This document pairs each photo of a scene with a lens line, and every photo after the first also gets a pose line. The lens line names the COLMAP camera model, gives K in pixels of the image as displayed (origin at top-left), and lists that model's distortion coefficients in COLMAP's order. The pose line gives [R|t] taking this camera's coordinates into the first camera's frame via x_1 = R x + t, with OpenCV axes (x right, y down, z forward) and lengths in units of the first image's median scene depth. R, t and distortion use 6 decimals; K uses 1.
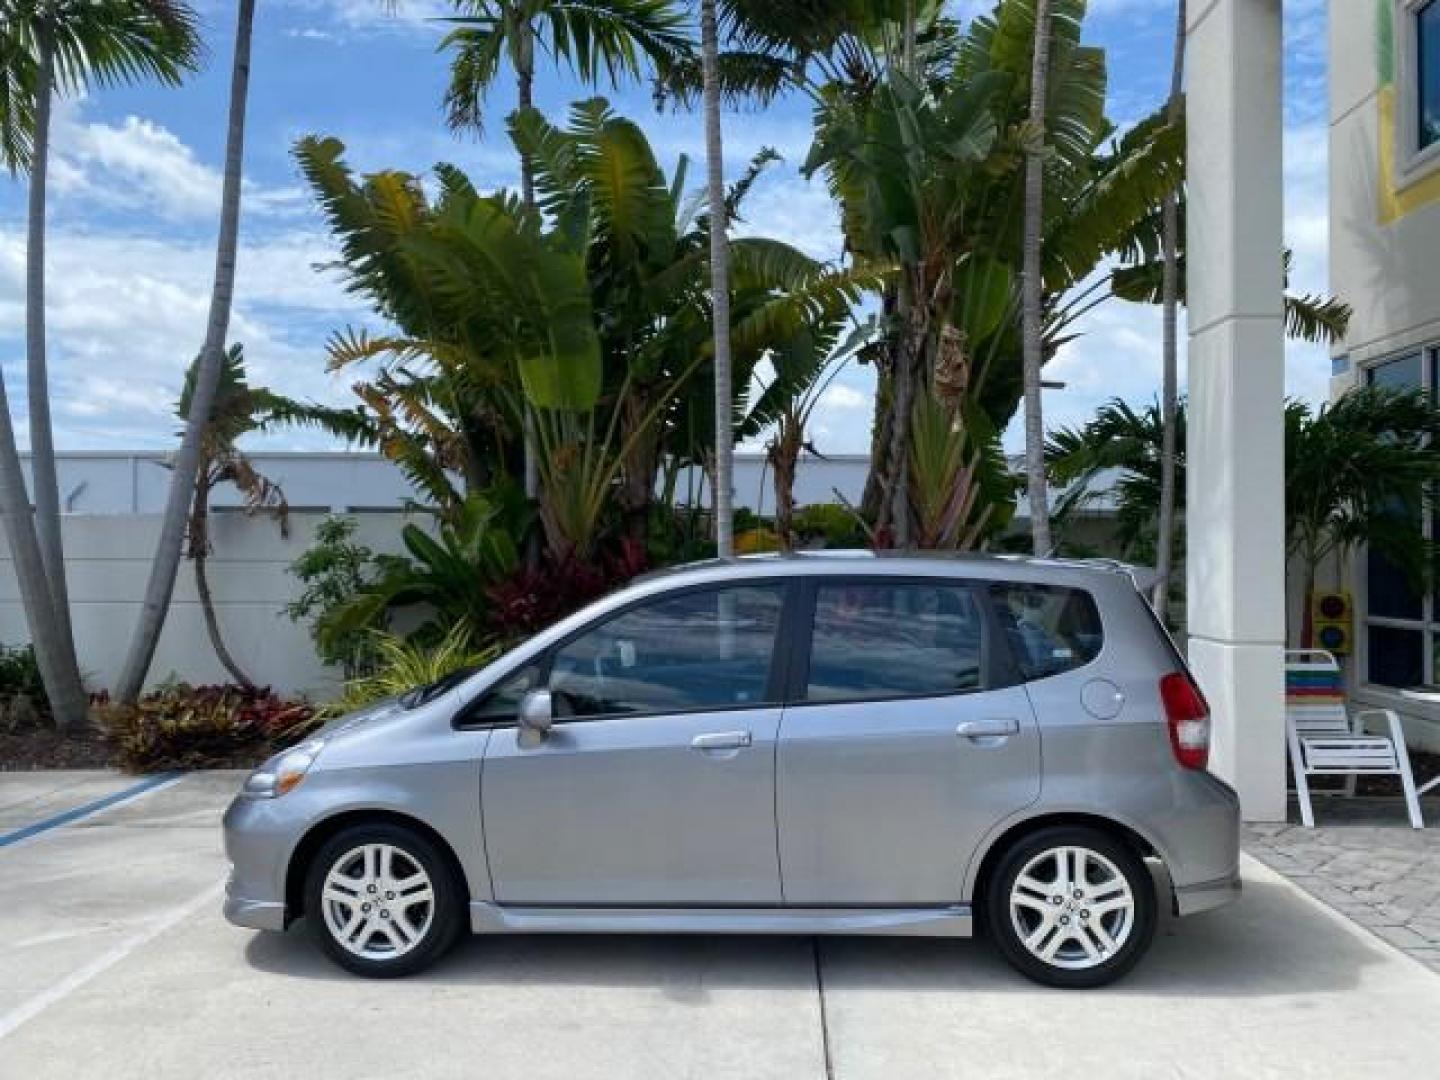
lens RADIAL K [[1106.2, 0, 721.8], [0, 1106.2, 536.3], [0, 0, 1]] dist [0.022109, -0.024364]
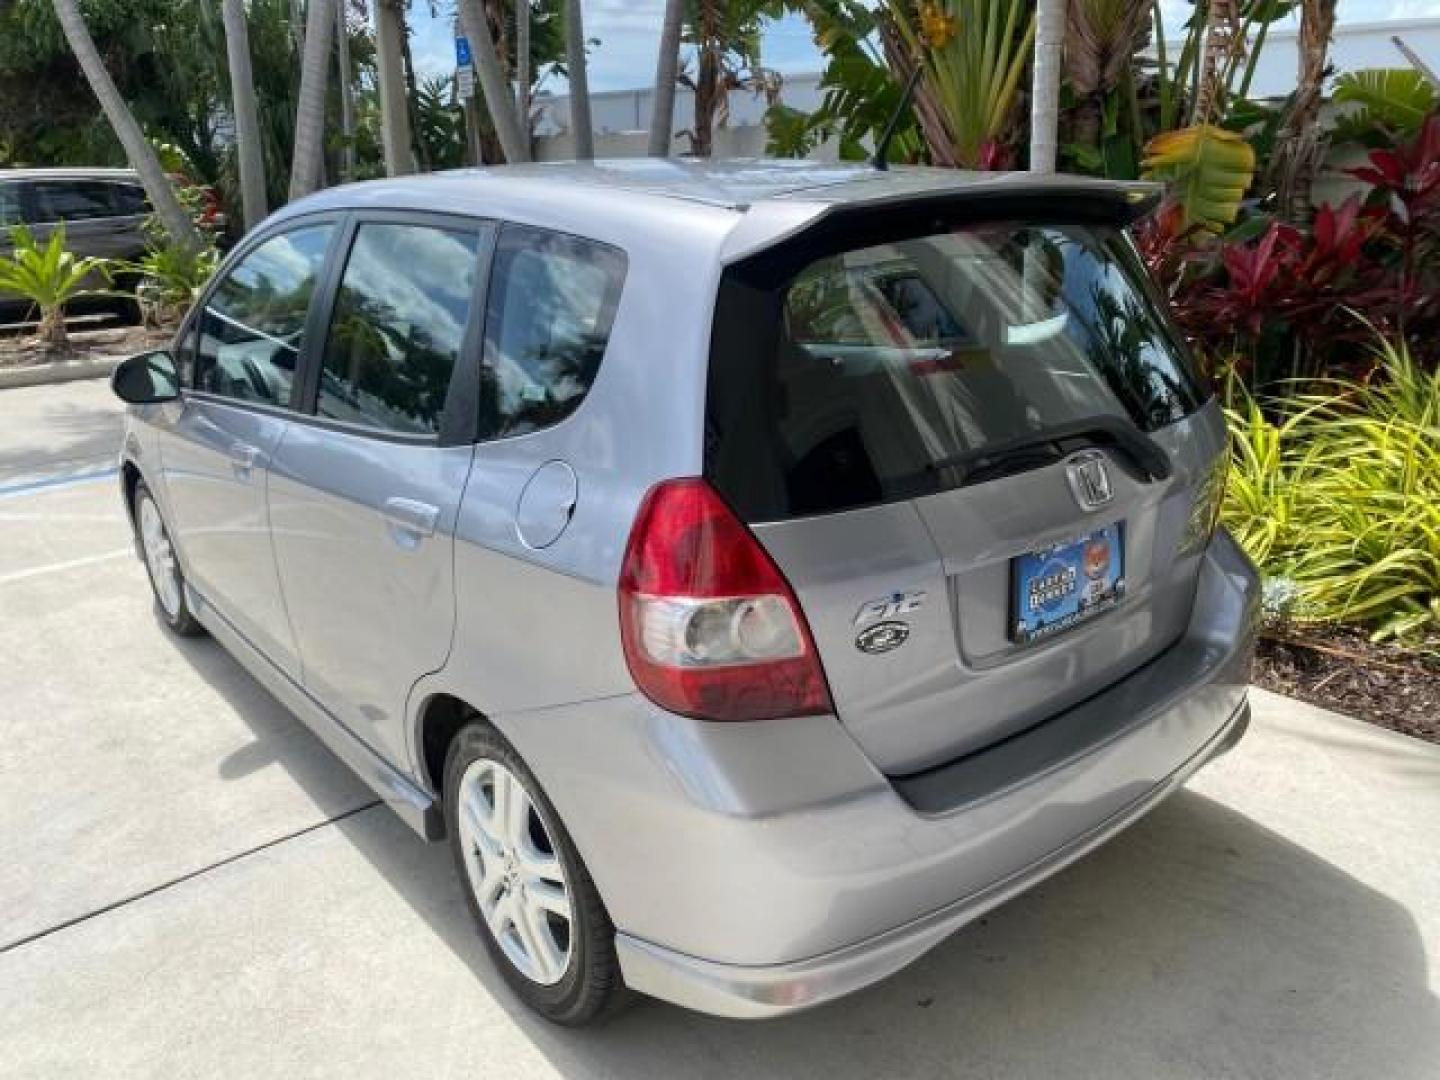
lens RADIAL K [[1106.2, 0, 719.1], [0, 1106.2, 537.4], [0, 0, 1]] dist [0.022109, -0.024364]
pose [[0.686839, 0.220832, -0.692449, 0.337408], [0.020219, 0.946550, 0.321923, 0.007612], [0.726528, -0.235110, 0.645662, 0.362952]]
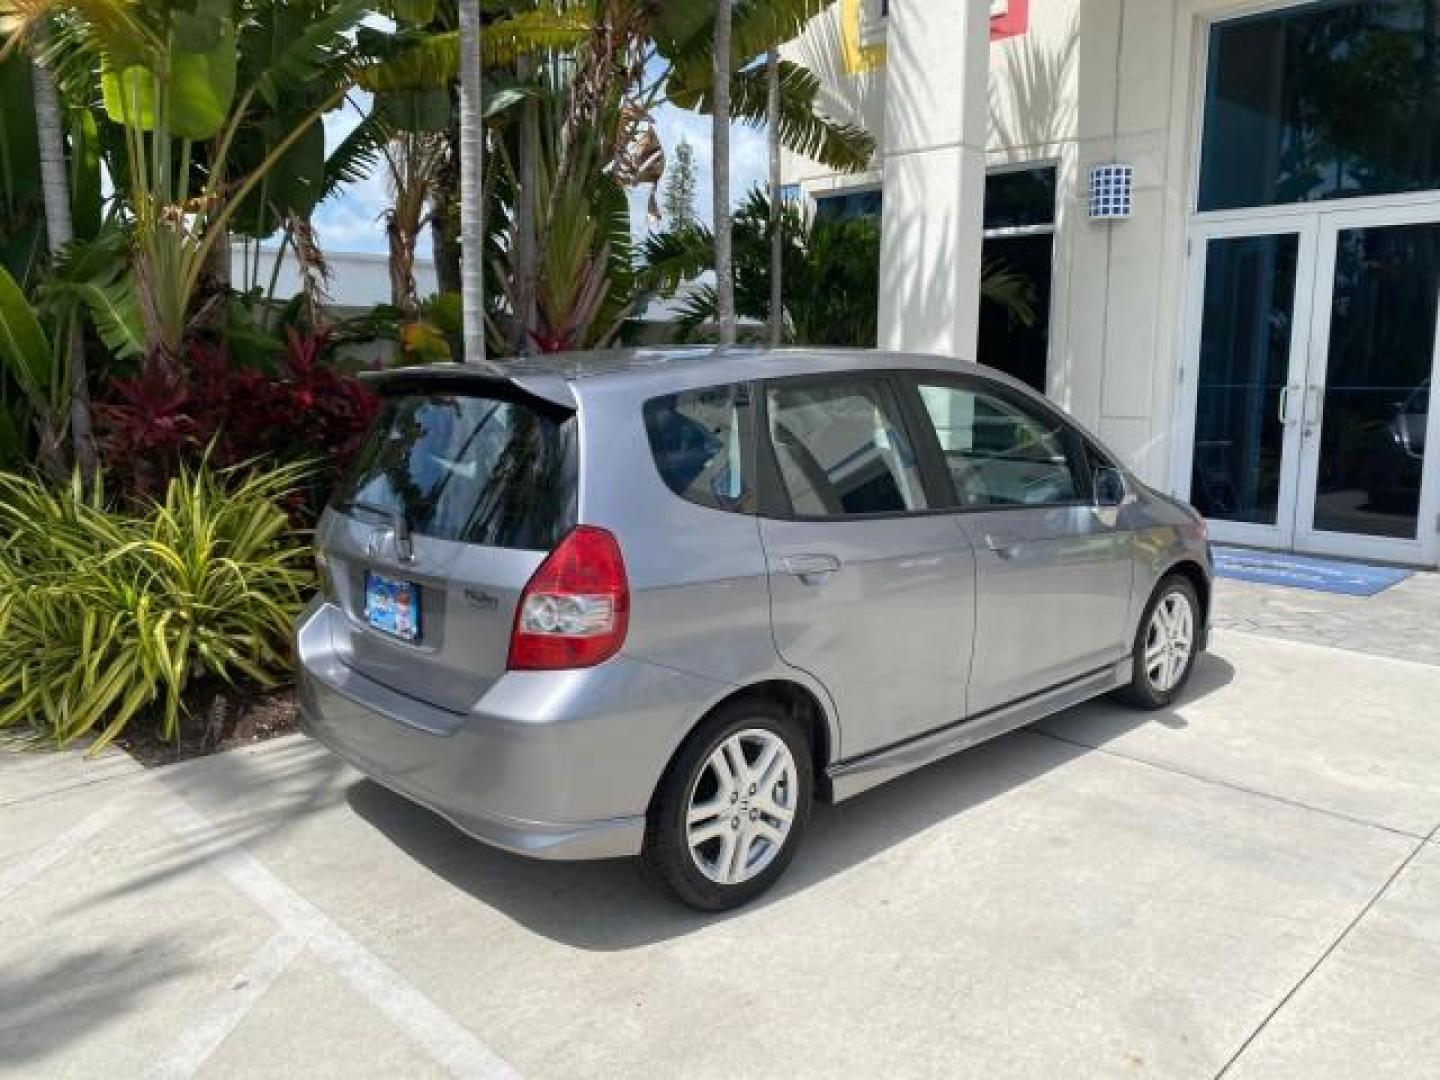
lens RADIAL K [[1106.2, 0, 720.1], [0, 1106.2, 533.9], [0, 0, 1]] dist [0.022109, -0.024364]
pose [[0.689433, -0.108194, 0.716223, -0.438815], [-0.014232, 0.986568, 0.162732, 0.013185], [-0.724209, -0.122386, 0.678633, 0.263444]]
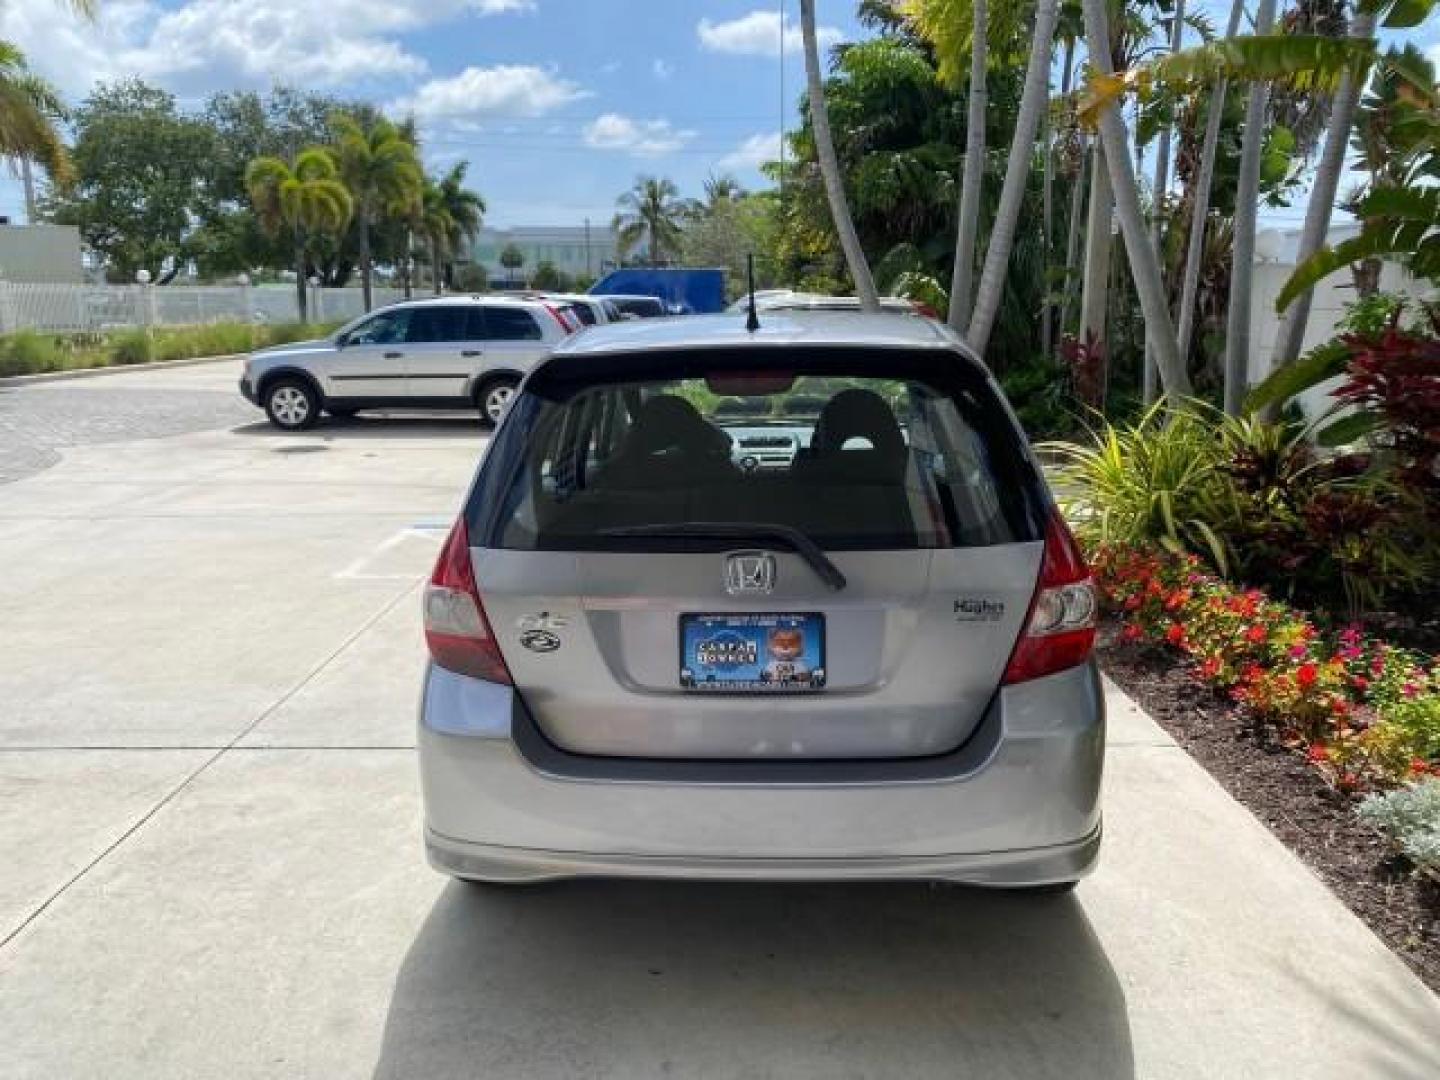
lens RADIAL K [[1106.2, 0, 721.9], [0, 1106.2, 534.0], [0, 0, 1]] dist [0.022109, -0.024364]
pose [[0.030544, 0.205478, -0.978185, 0.505353], [0.019517, 0.978332, 0.206119, 0.002225], [0.999343, -0.025387, 0.025872, 0.550203]]
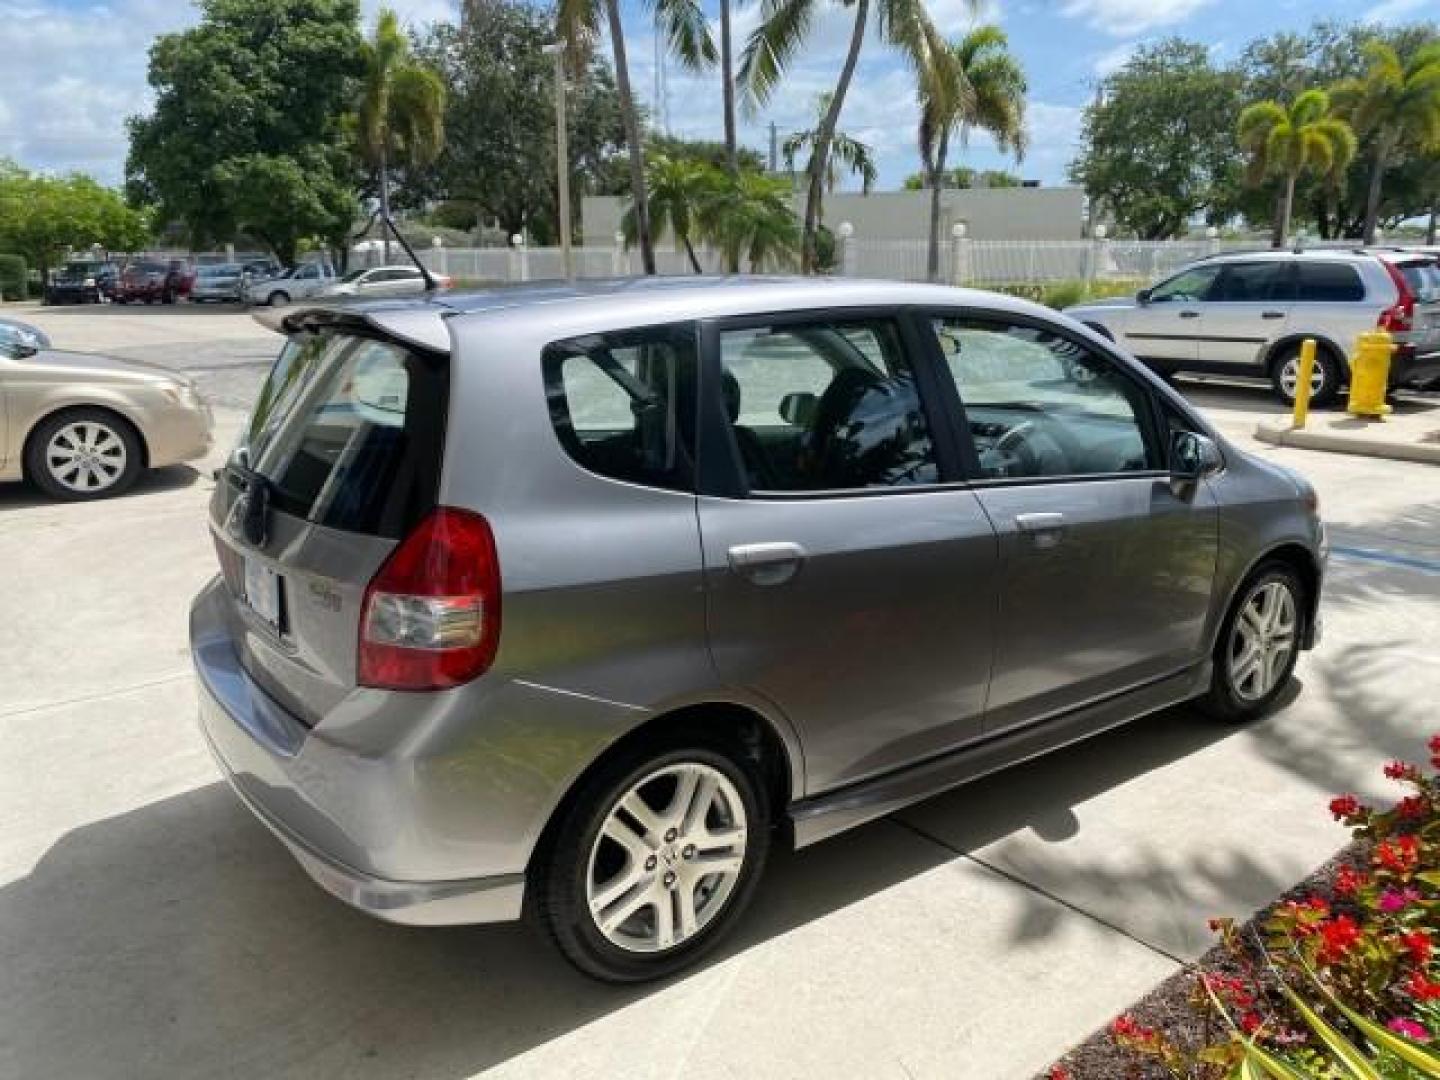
lens RADIAL K [[1106.2, 0, 720.7], [0, 1106.2, 538.2], [0, 0, 1]] dist [0.022109, -0.024364]
pose [[-0.746250, 0.167028, -0.644370, 0.334041], [0.017324, 0.972553, 0.232034, 0.006134], [0.665440, 0.161992, -0.728662, 0.882113]]
